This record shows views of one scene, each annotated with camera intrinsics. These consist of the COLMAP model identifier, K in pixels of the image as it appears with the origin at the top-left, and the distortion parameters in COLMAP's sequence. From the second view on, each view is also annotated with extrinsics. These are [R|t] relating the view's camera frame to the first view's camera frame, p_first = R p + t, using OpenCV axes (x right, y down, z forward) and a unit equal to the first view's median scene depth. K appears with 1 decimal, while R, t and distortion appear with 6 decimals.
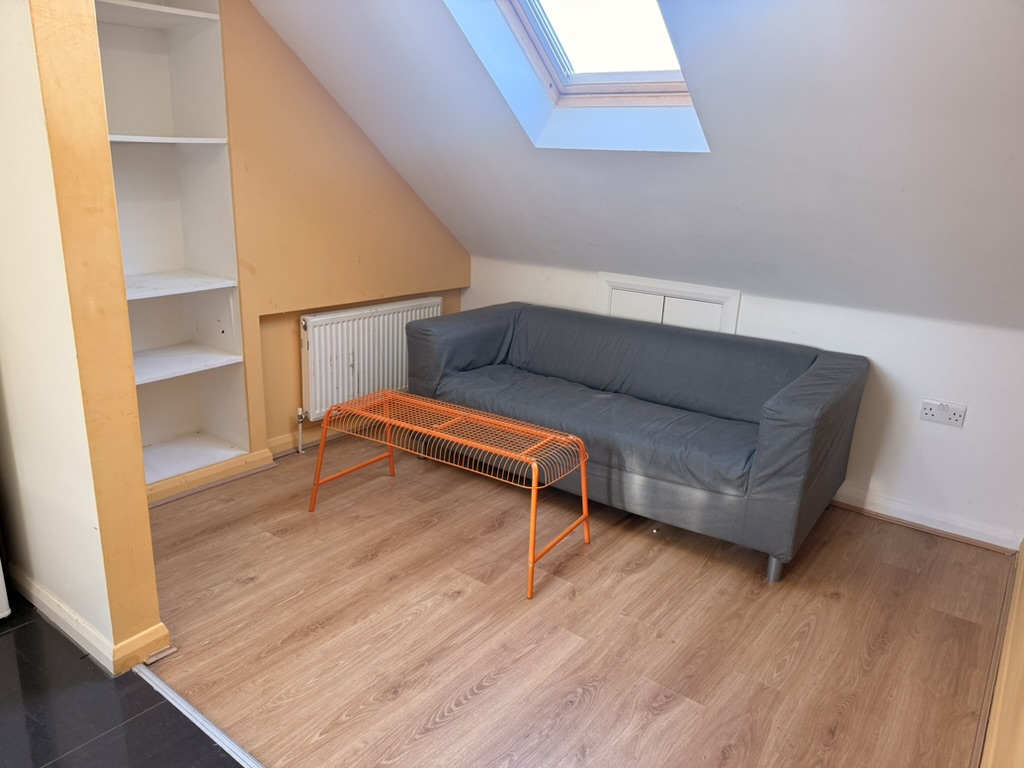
lens RADIAL K [[719.4, 0, 512.0], [0, 719.4, 384.0], [0, 0, 1]] dist [0.023478, -0.001394]
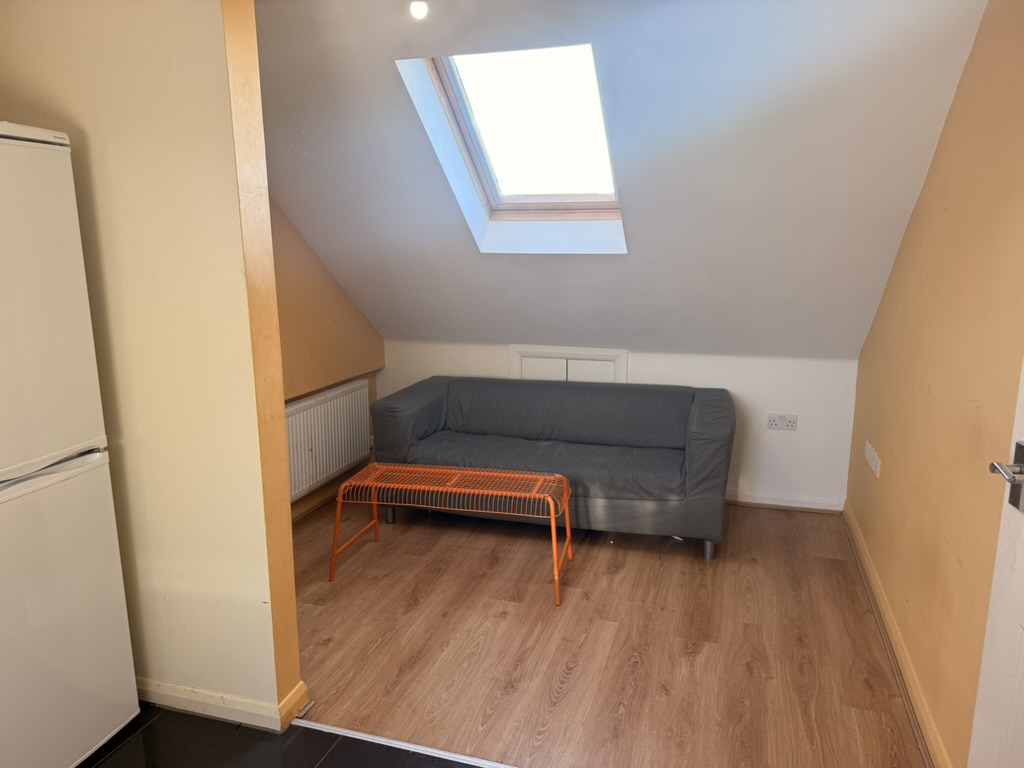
lens RADIAL K [[725.7, 0, 512.0], [0, 725.7, 384.0], [0, 0, 1]] dist [0.050934, -0.001822]
pose [[0.939556, -0.108155, 0.324864, -0.401415], [0.136659, 0.988405, -0.066175, -0.012347], [-0.313941, 0.106570, 0.943443, -0.210852]]
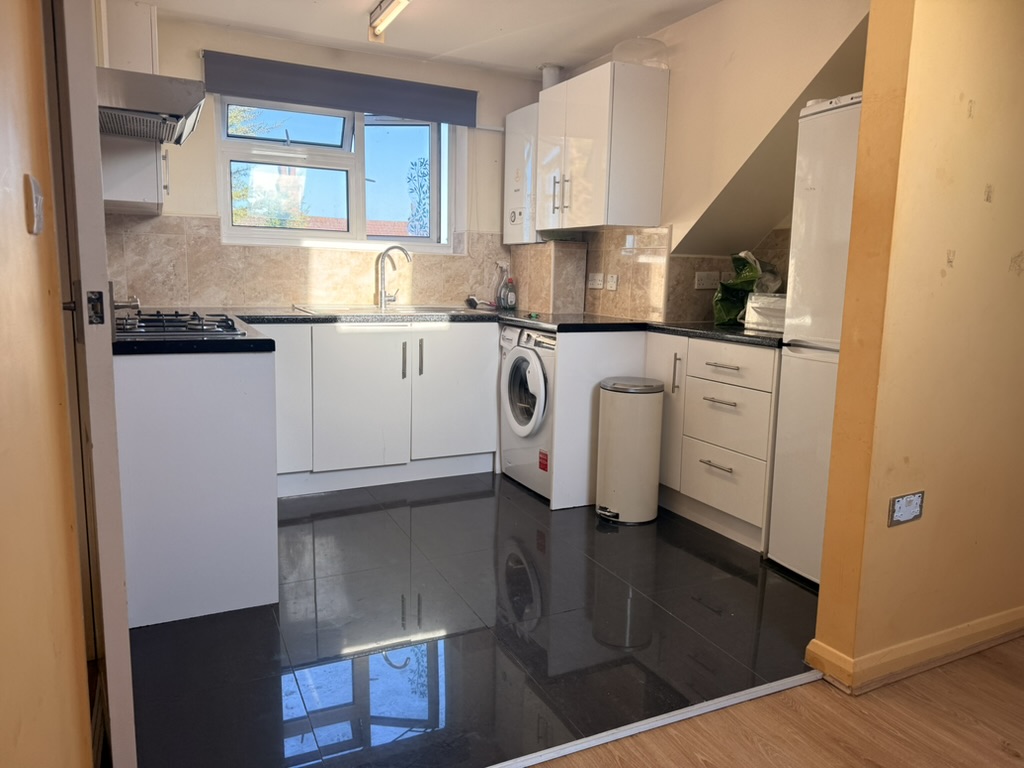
lens RADIAL K [[725.7, 0, 512.0], [0, 725.7, 384.0], [0, 0, 1]] dist [0.050934, -0.001822]
pose [[-0.445781, 0.084528, -0.891142, 0.492298], [-0.294903, 0.926086, 0.235364, -0.102732], [0.845169, 0.367721, -0.387904, 0.691332]]
